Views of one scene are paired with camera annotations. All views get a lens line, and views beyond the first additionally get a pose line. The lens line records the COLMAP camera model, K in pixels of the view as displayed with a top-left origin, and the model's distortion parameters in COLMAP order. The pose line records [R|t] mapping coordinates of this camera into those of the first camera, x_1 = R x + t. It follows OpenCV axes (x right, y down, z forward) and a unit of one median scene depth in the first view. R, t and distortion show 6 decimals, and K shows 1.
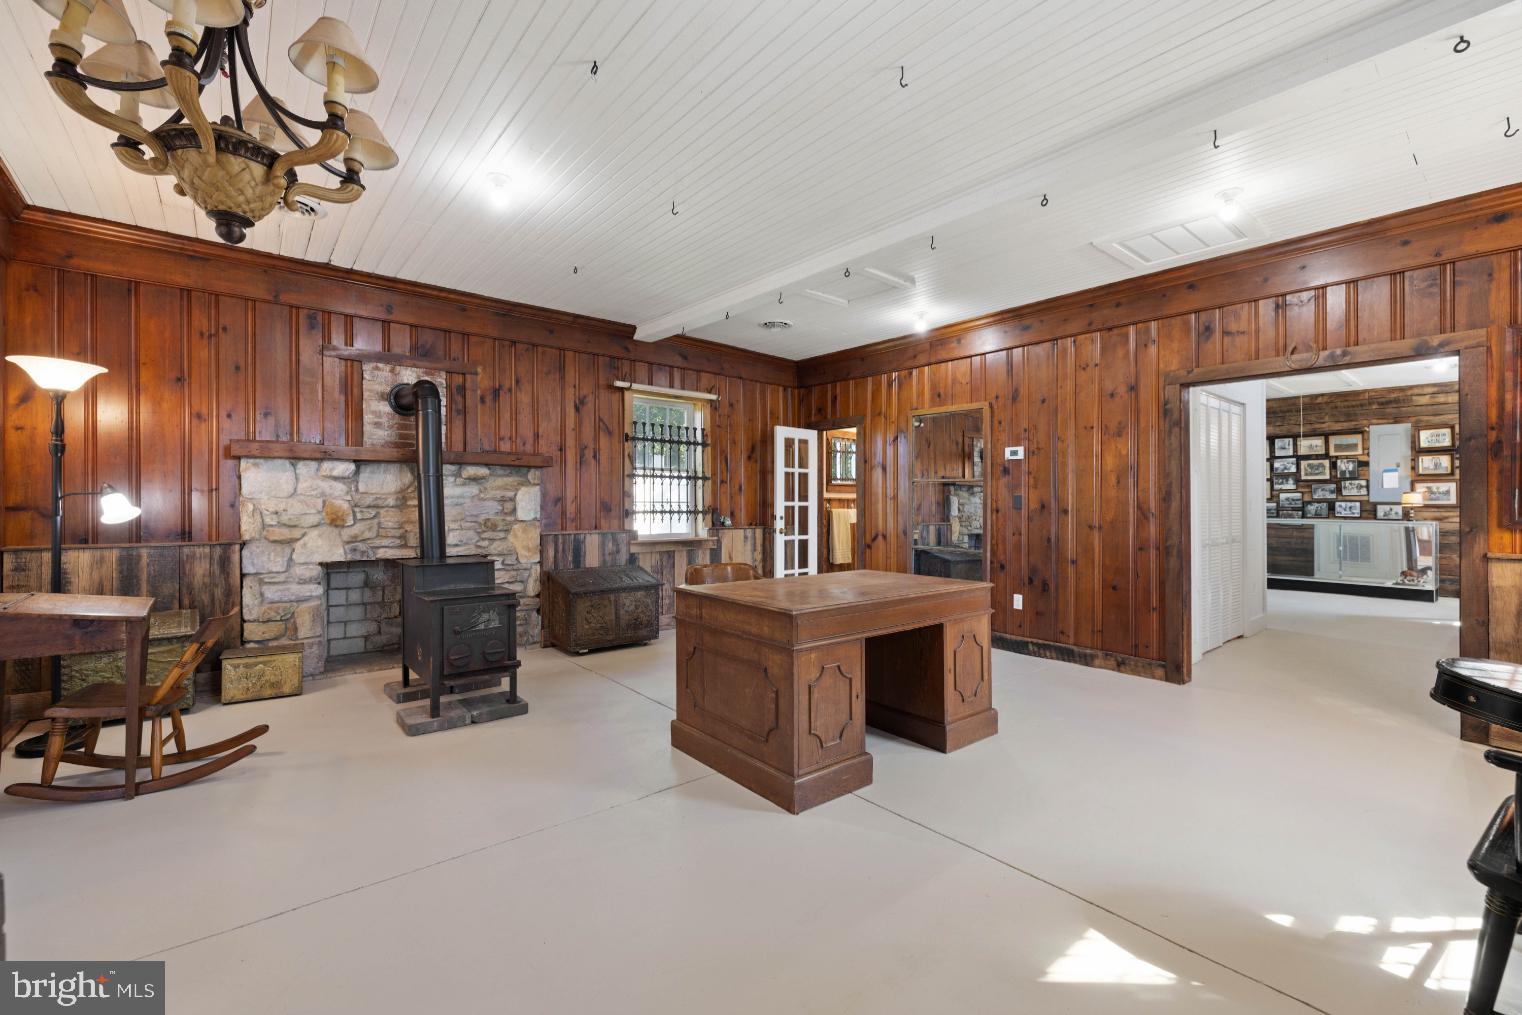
lens RADIAL K [[640.7, 0, 745.7], [0, 640.7, 493.6], [0, 0, 1]] dist [0.000387, -0.000336]
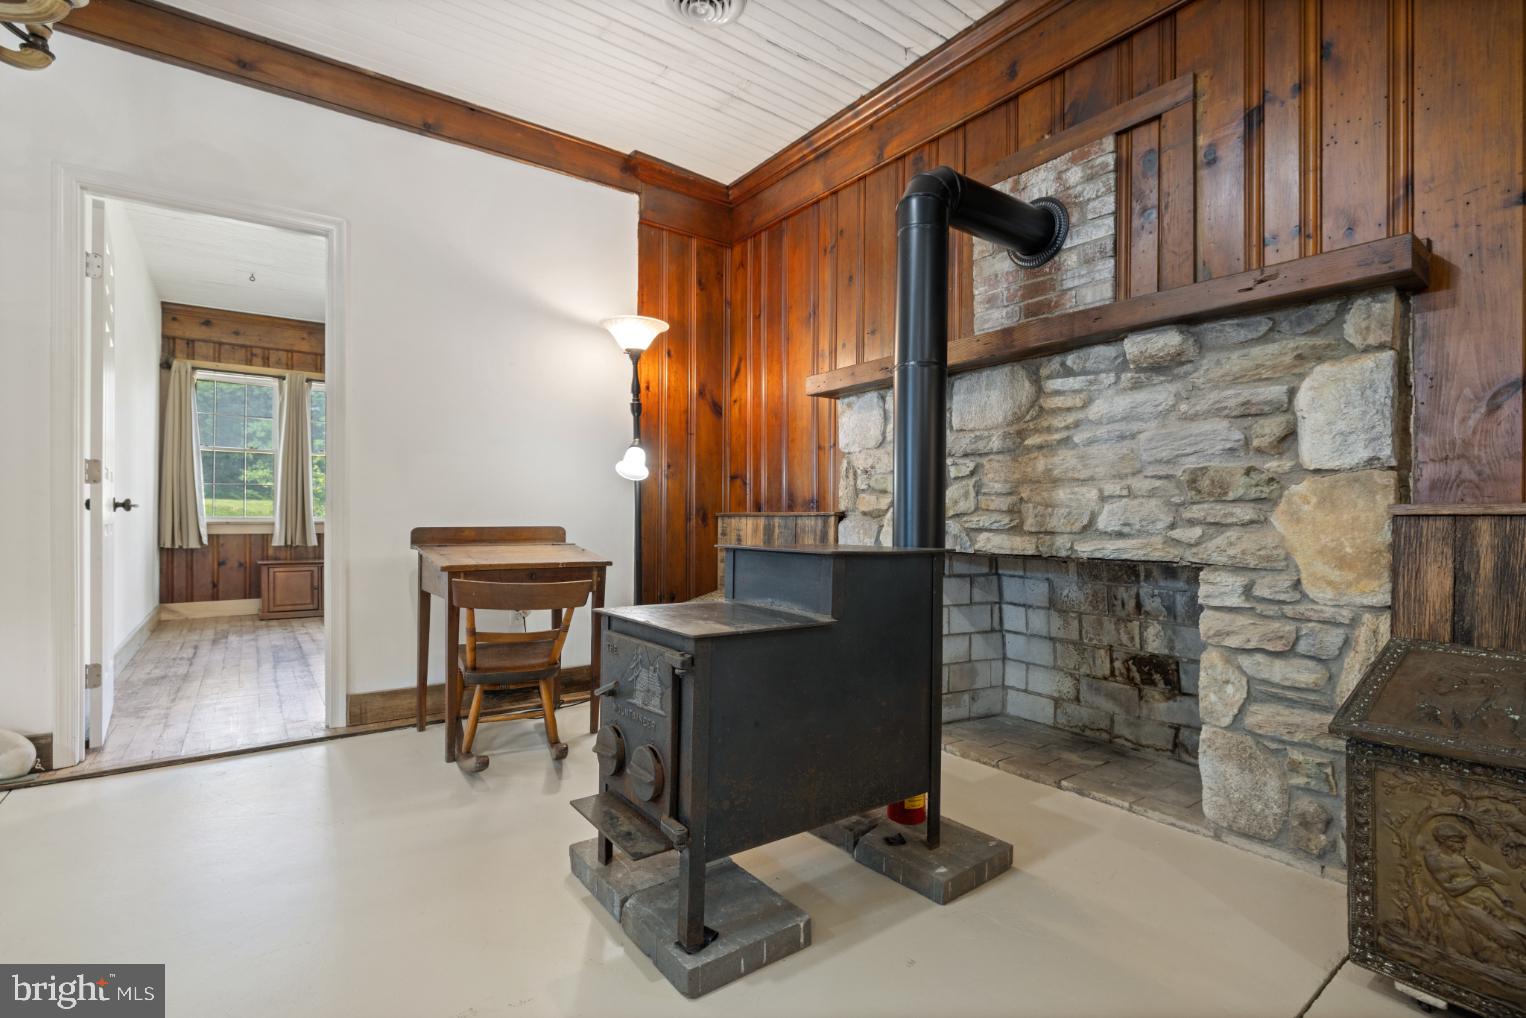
lens RADIAL K [[707.7, 0, 758.9], [0, 707.7, 518.9], [0, 0, 1]] dist [-0.000068, -0.000106]
pose [[-0.041938, -0.002181, -0.999118, 0.018757], [0.012567, 0.999917, -0.002710, 0.068216], [0.999041, -0.012670, -0.041907, 0.778656]]
